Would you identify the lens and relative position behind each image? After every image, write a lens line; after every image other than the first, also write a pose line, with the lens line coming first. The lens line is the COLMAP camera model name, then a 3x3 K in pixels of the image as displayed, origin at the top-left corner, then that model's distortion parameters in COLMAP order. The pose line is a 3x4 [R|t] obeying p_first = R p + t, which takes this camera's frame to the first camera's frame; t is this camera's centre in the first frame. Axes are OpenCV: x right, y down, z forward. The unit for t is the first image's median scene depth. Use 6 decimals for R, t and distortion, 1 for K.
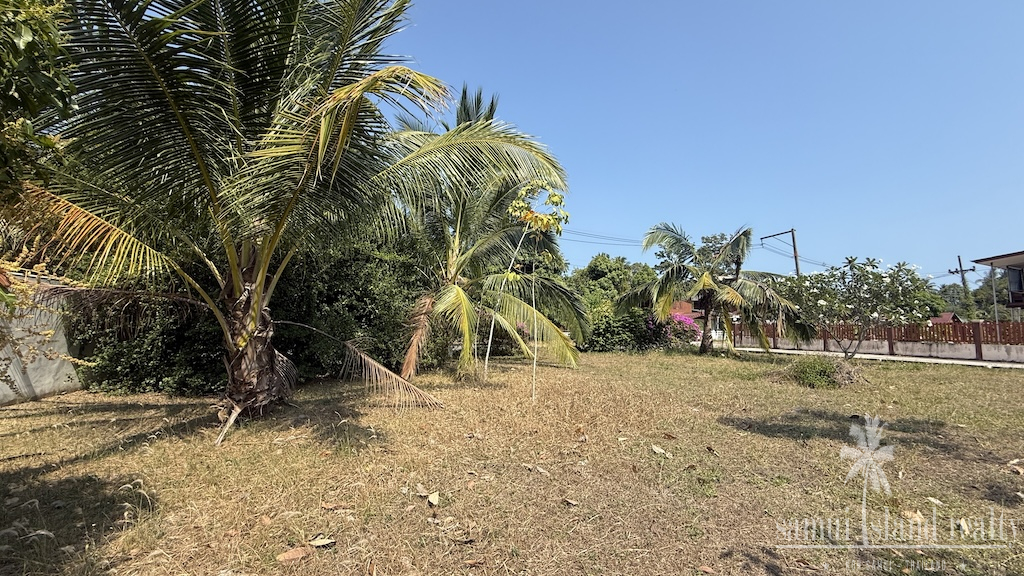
lens RADIAL K [[404.7, 0, 512.0], [0, 404.7, 288.0], [0, 0, 1]] dist [-0.000006, 0.000114]
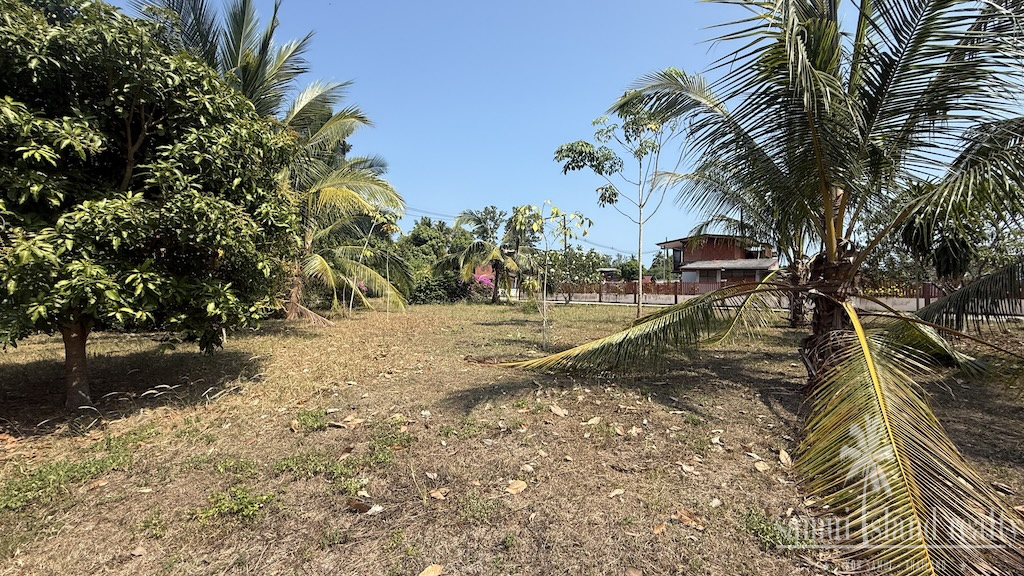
lens RADIAL K [[404.7, 0, 512.0], [0, 404.7, 288.0], [0, 0, 1]] dist [-0.000006, 0.000114]
pose [[0.906965, -0.005158, 0.421174, -0.069724], [-0.036200, 0.995271, 0.090142, -0.024697], [-0.419647, -0.097002, 0.902489, -0.309770]]
